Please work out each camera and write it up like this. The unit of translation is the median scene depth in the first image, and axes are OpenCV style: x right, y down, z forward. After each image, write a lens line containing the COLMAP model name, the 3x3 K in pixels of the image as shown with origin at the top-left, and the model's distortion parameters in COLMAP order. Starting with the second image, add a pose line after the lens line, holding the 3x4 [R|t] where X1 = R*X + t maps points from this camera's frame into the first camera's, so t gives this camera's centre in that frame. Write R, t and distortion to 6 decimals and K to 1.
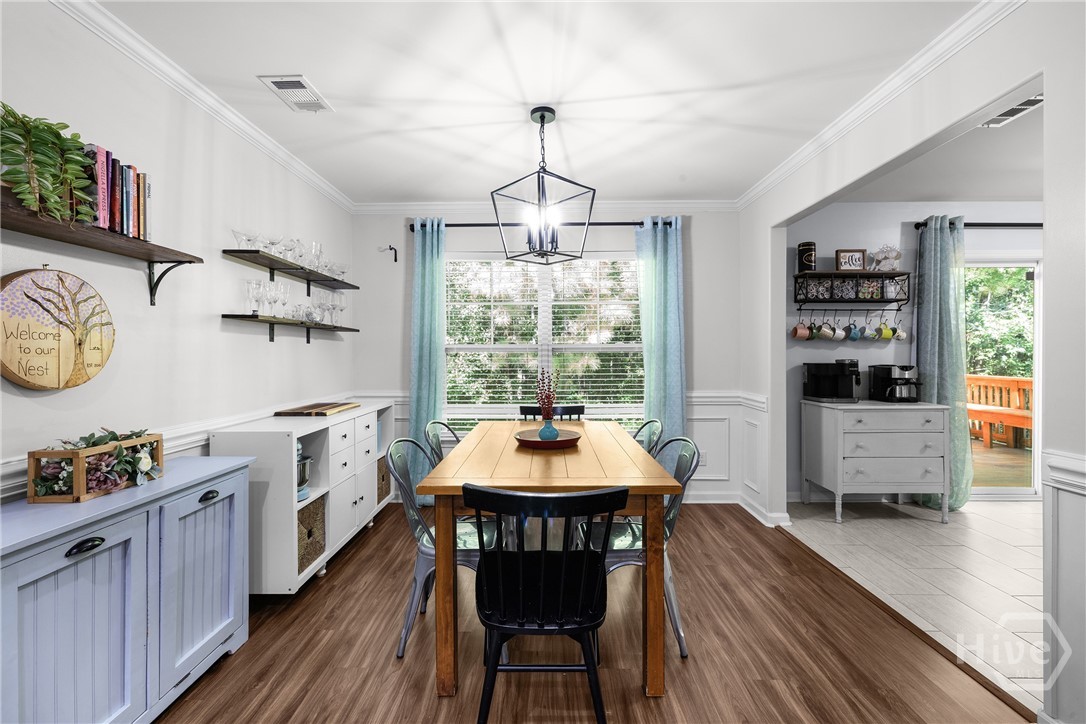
lens RADIAL K [[449.3, 0, 542.0], [0, 449.3, 356.2], [0, 0, 1]] dist [-0.003682, 0.000212]
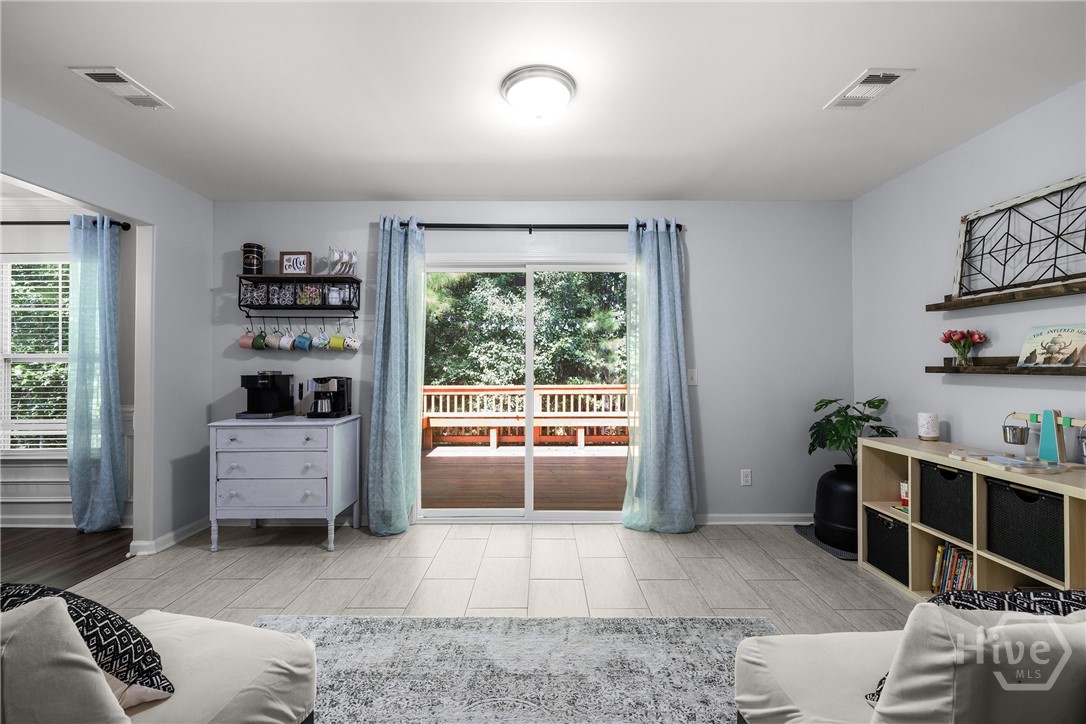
lens RADIAL K [[449.3, 0, 546.3], [0, 449.3, 361.5], [0, 0, 1]] dist [-0.003682, 0.000212]
pose [[0.999824, 0.001910, 0.018649, 1.186966], [-0.002049, 0.999970, 0.007433, -0.020314], [-0.018634, -0.007470, 0.999798, 0.067547]]
